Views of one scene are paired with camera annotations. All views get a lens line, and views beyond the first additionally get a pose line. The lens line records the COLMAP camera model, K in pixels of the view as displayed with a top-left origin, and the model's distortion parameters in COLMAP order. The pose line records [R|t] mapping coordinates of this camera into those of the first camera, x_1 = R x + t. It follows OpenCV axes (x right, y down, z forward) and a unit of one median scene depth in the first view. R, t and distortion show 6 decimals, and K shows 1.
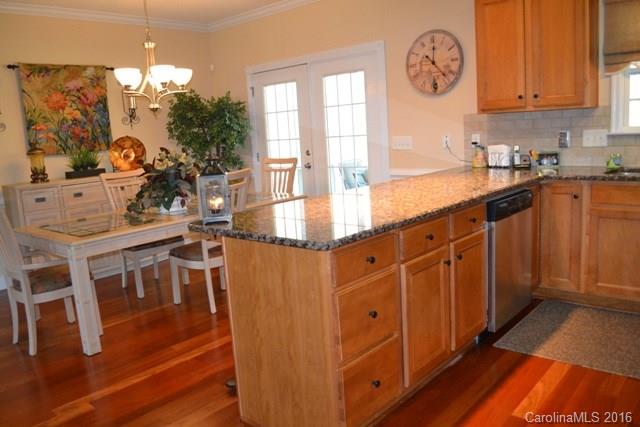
lens RADIAL K [[512.8, 0, 318.8], [0, 512.8, 217.2], [0, 0, 1]] dist [-0.083253, 0.010276]
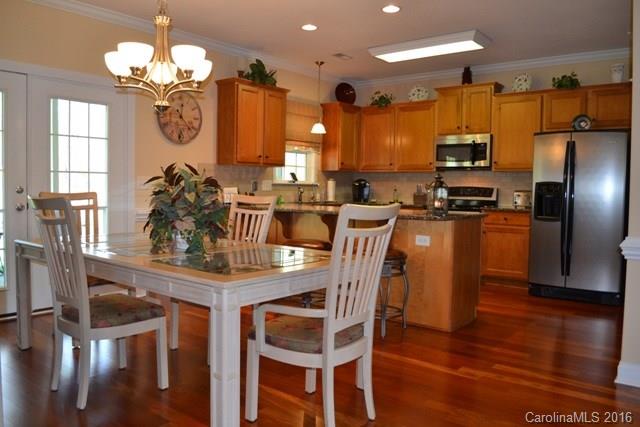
lens RADIAL K [[512.8, 0, 320.4], [0, 512.8, 212.2], [0, 0, 1]] dist [-0.083253, 0.010276]
pose [[-0.048710, 0.011163, 0.998751, -0.994855], [0.151035, 0.988522, -0.003683, -0.031769], [-0.987328, 0.150667, -0.049837, 0.789003]]
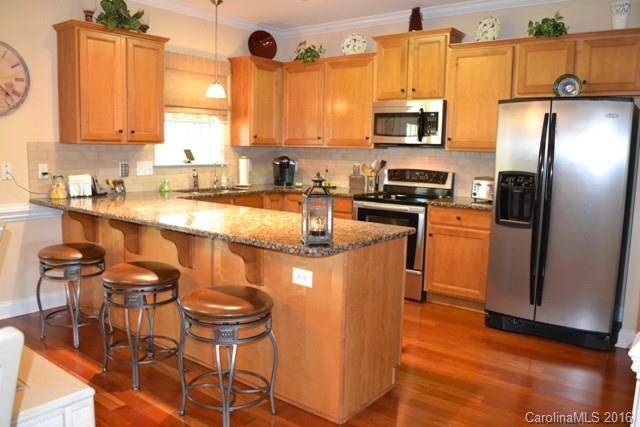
lens RADIAL K [[512.8, 0, 318.4], [0, 512.8, 213.6], [0, 0, 1]] dist [-0.083253, 0.010276]
pose [[-0.070062, -0.069726, 0.995103, -0.642130], [0.147593, 0.985850, 0.079469, -0.071724], [-0.986564, 0.152438, -0.058779, 0.567191]]
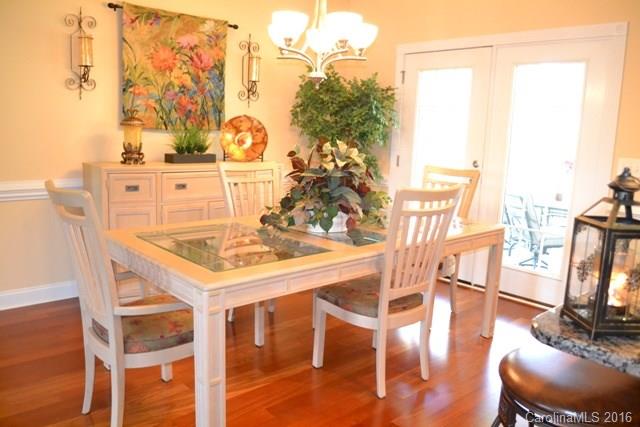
lens RADIAL K [[512.8, 0, 319.2], [0, 512.8, 217.8], [0, 0, 1]] dist [-0.083253, 0.010276]
pose [[0.988452, 0.120696, -0.091622, -0.197590], [-0.120479, 0.992684, 0.007910, -0.028470], [0.091906, 0.003220, 0.995762, 0.265969]]
